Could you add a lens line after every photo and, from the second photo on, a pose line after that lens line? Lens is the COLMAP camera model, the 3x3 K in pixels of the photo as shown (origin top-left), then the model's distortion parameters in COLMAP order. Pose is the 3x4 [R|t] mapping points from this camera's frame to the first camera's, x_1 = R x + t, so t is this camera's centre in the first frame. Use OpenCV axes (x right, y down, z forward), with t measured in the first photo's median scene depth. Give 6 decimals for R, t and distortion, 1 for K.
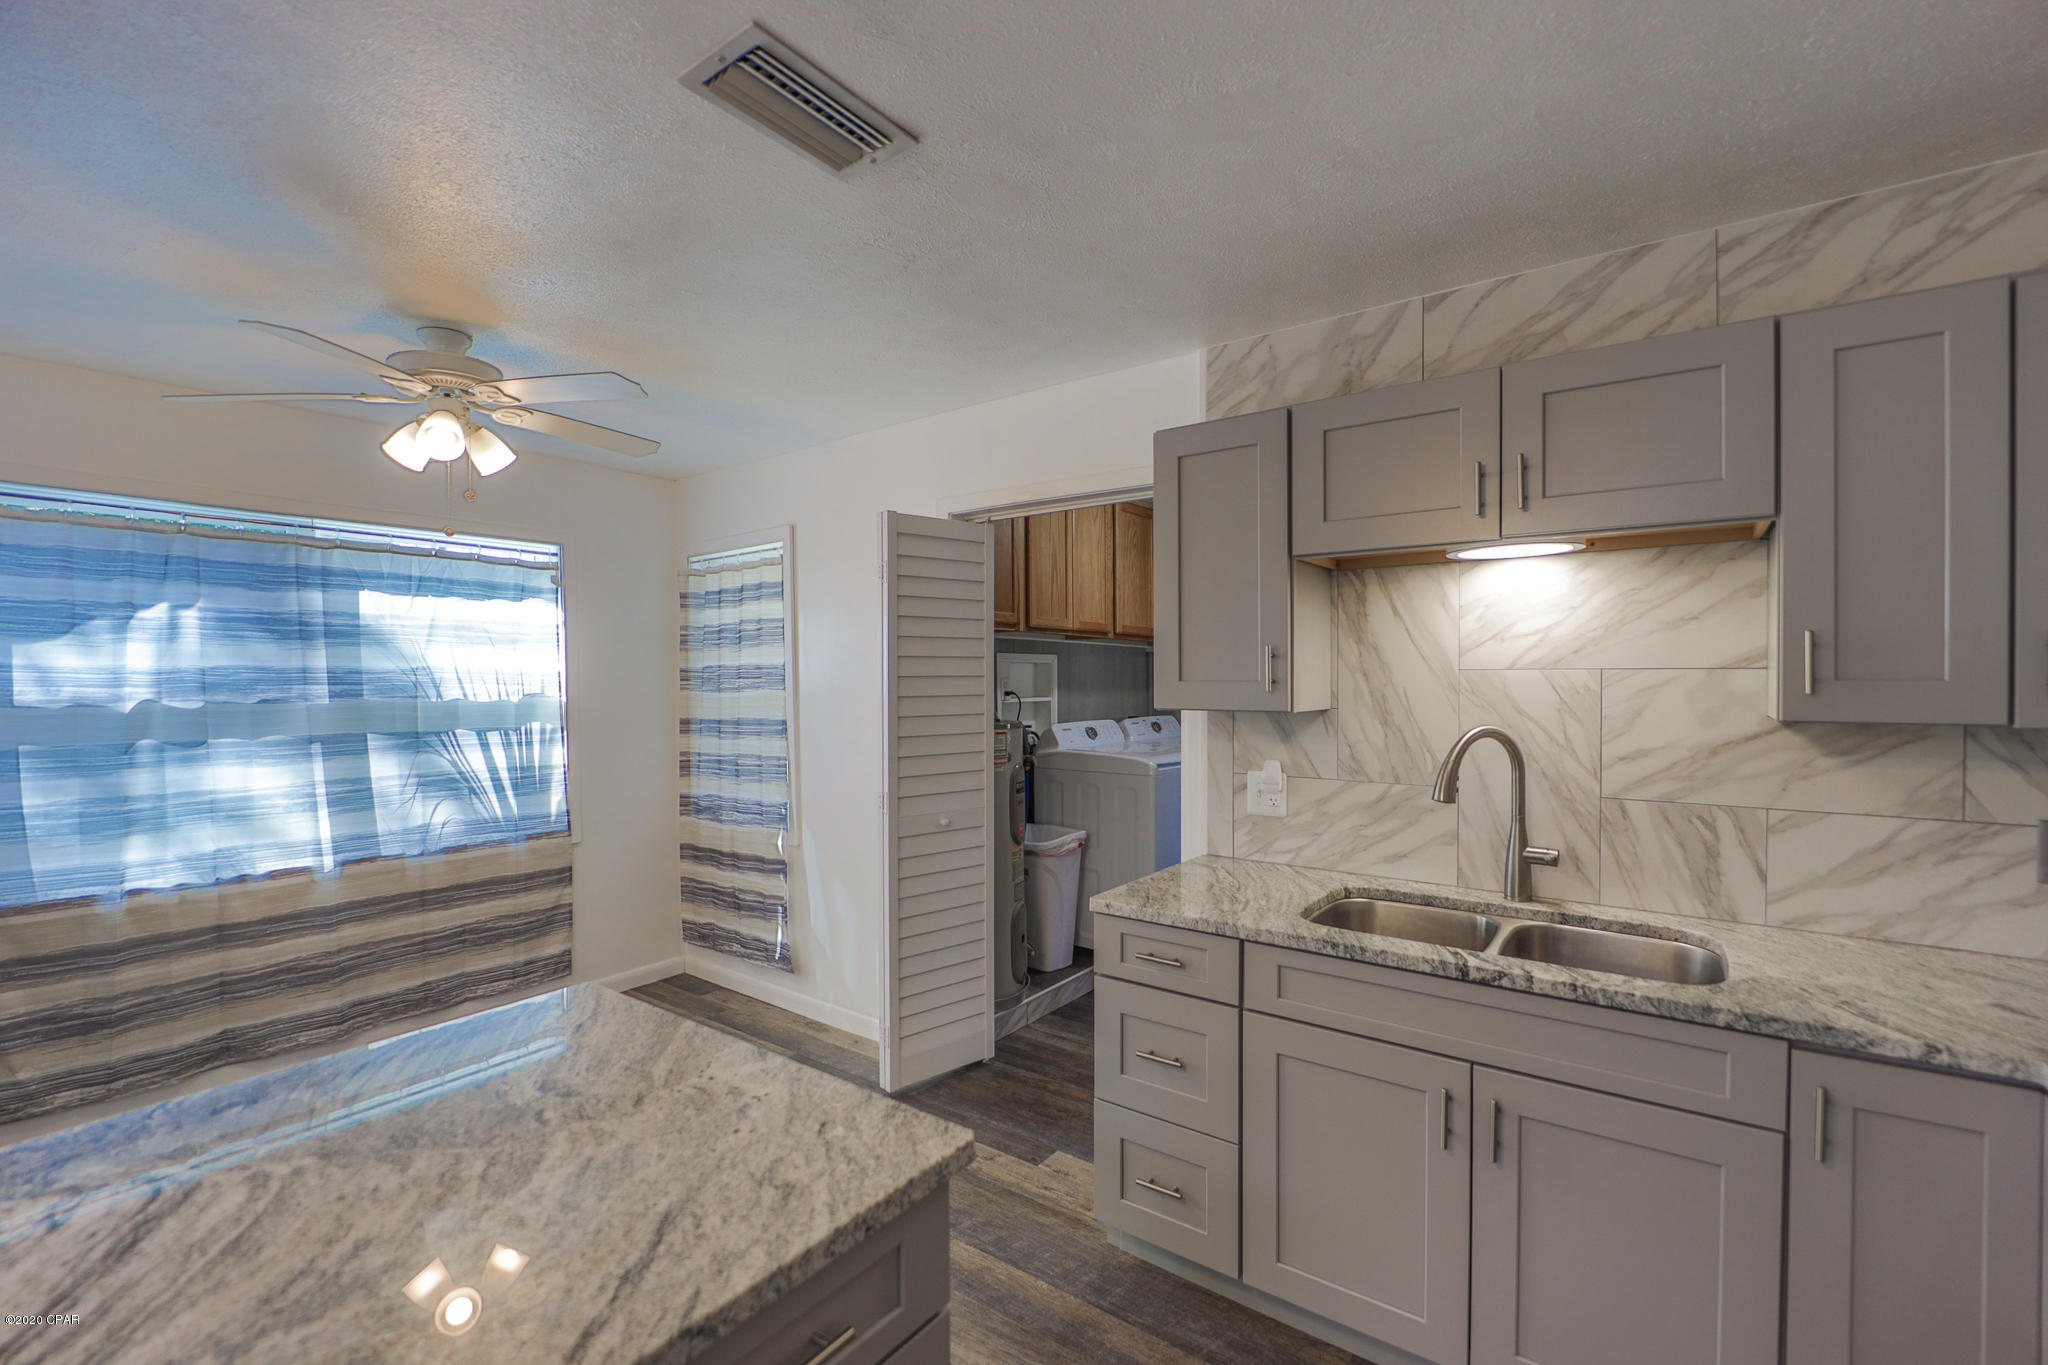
lens RADIAL K [[878.5, 0, 1066.9], [0, 878.5, 685.6], [0, 0, 1]] dist [-0.000234, -0.008321]
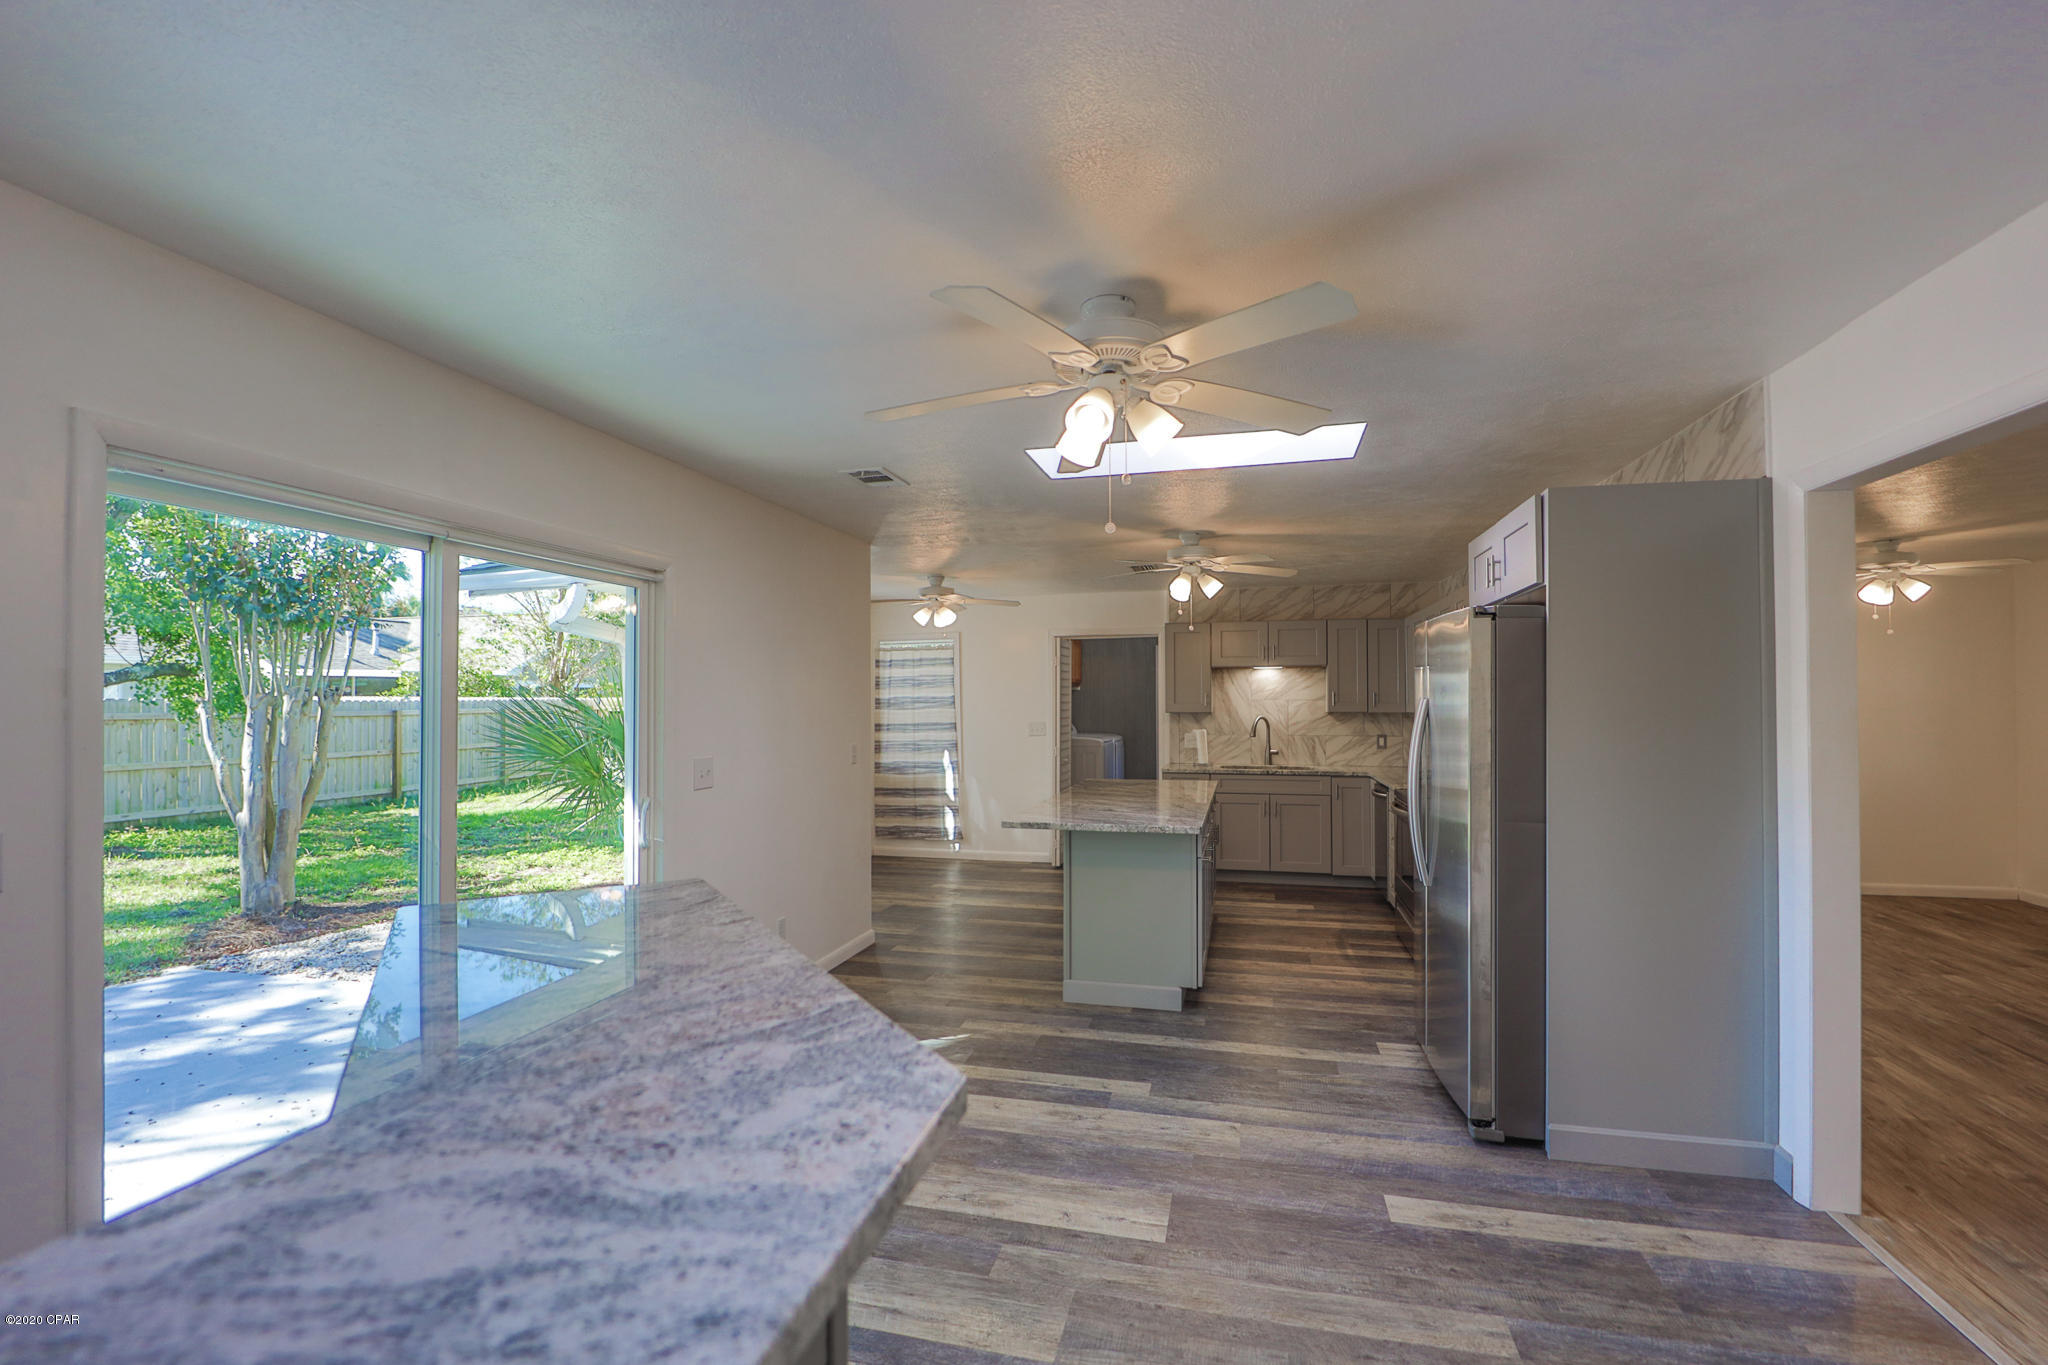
lens RADIAL K [[860.9, 0, 1071.1], [0, 860.9, 686.8], [0, 0, 1]] dist [-0.000774, -0.000017]
pose [[0.924662, 0.005260, 0.380754, -1.286533], [0.004992, 0.999651, -0.025934, 0.011670], [-0.380757, 0.025880, 0.924313, -1.594581]]
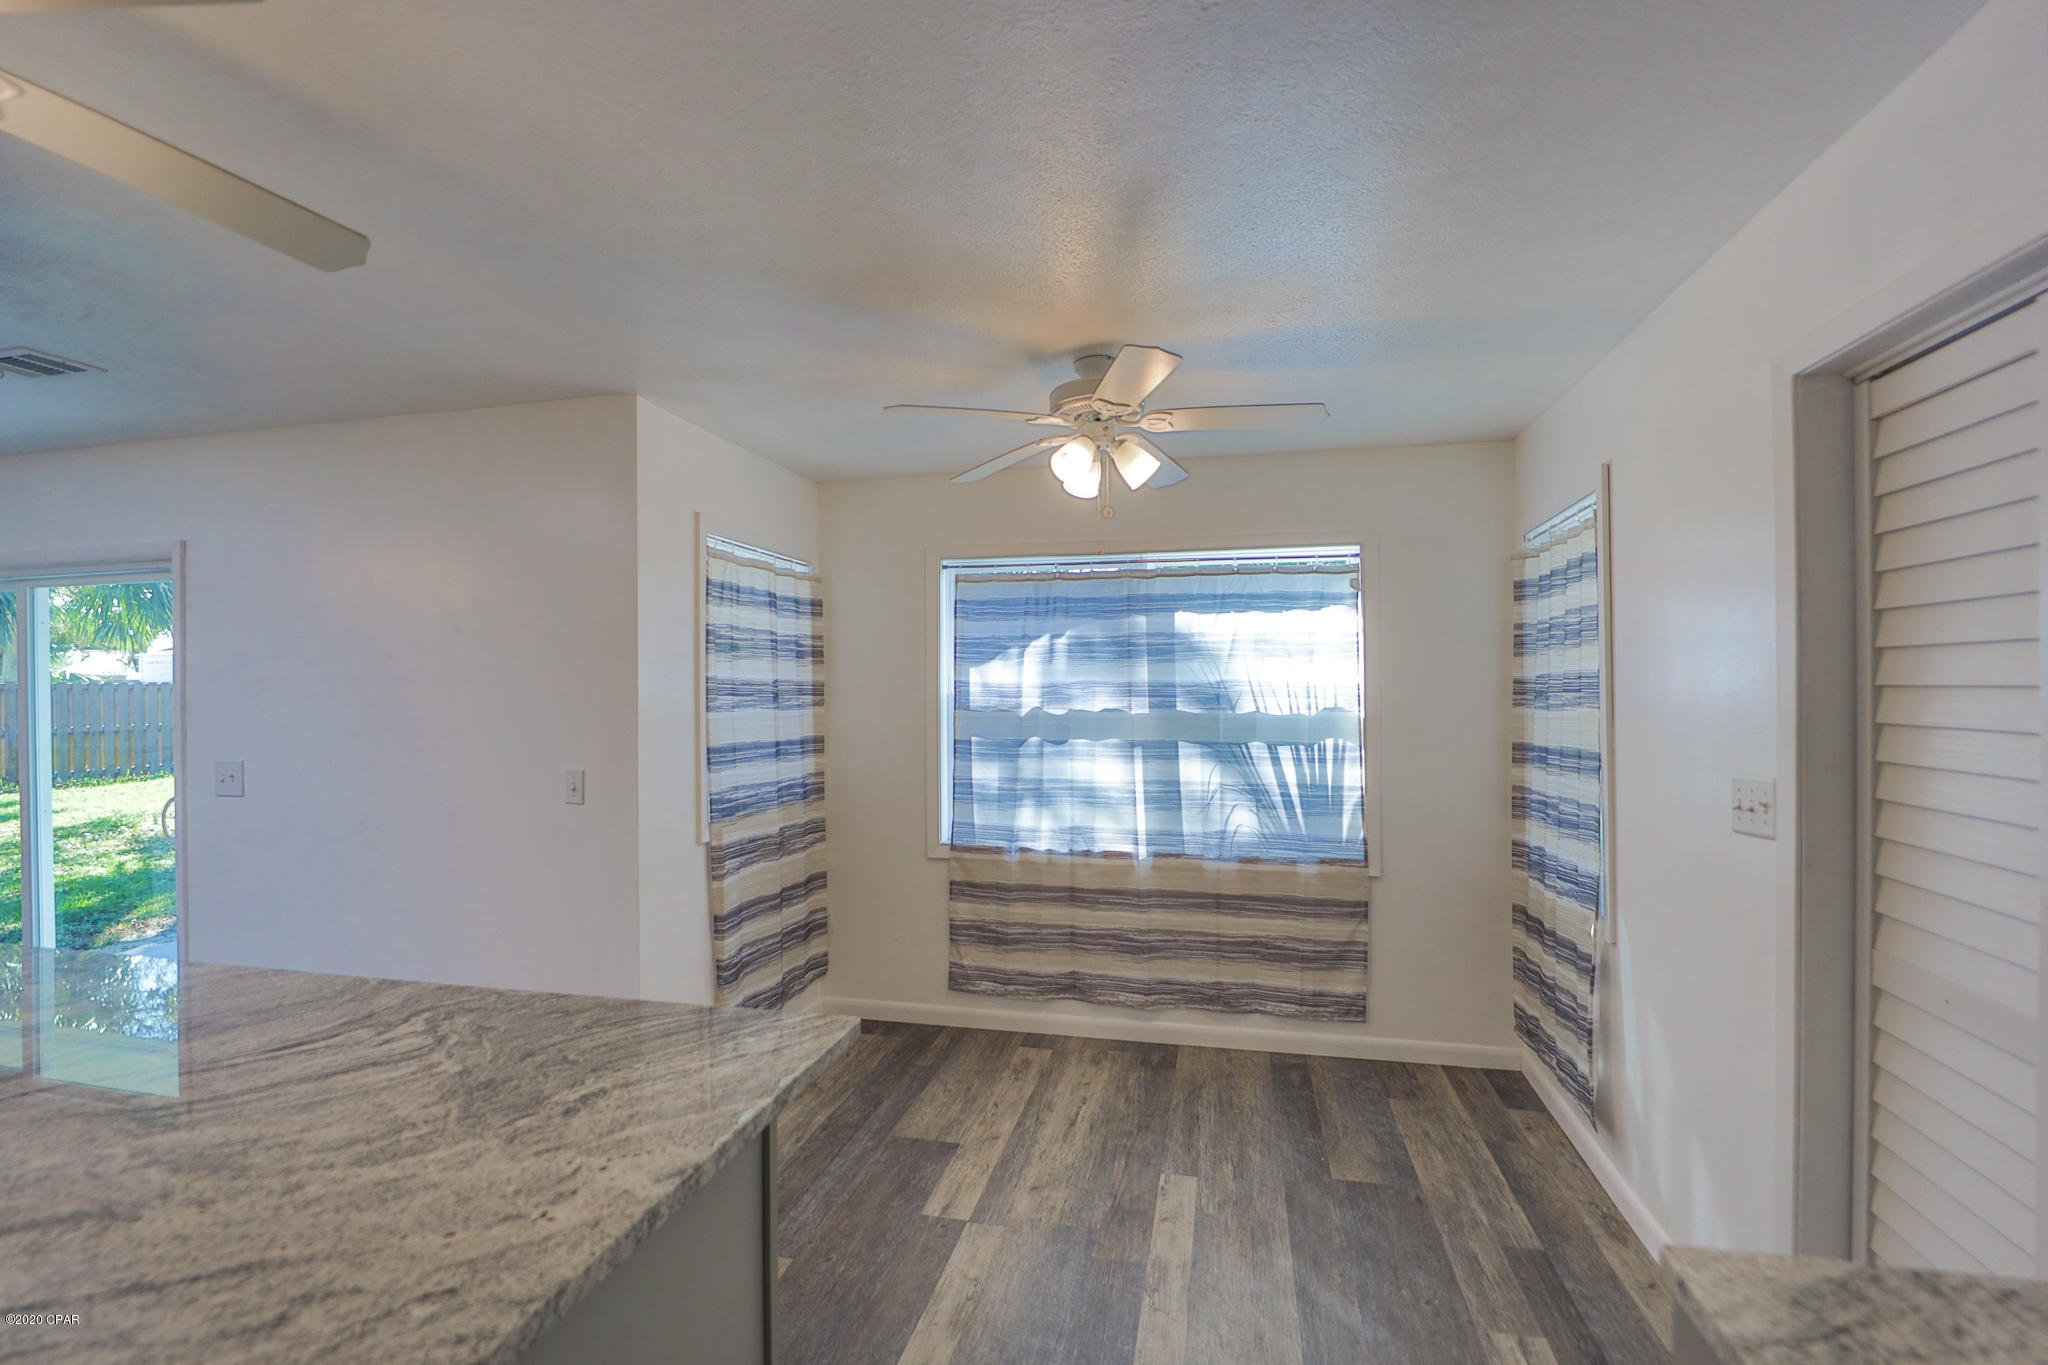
lens RADIAL K [[917.4, 0, 1015.7], [0, 917.4, 697.8], [0, 0, 1]] dist [-0.002292, -0.008063]
pose [[0.363616, 0.008034, -0.931514, 0.259849], [-0.007889, 0.999954, 0.005545, -0.006109], [0.931515, 0.005332, 0.363663, 0.489812]]
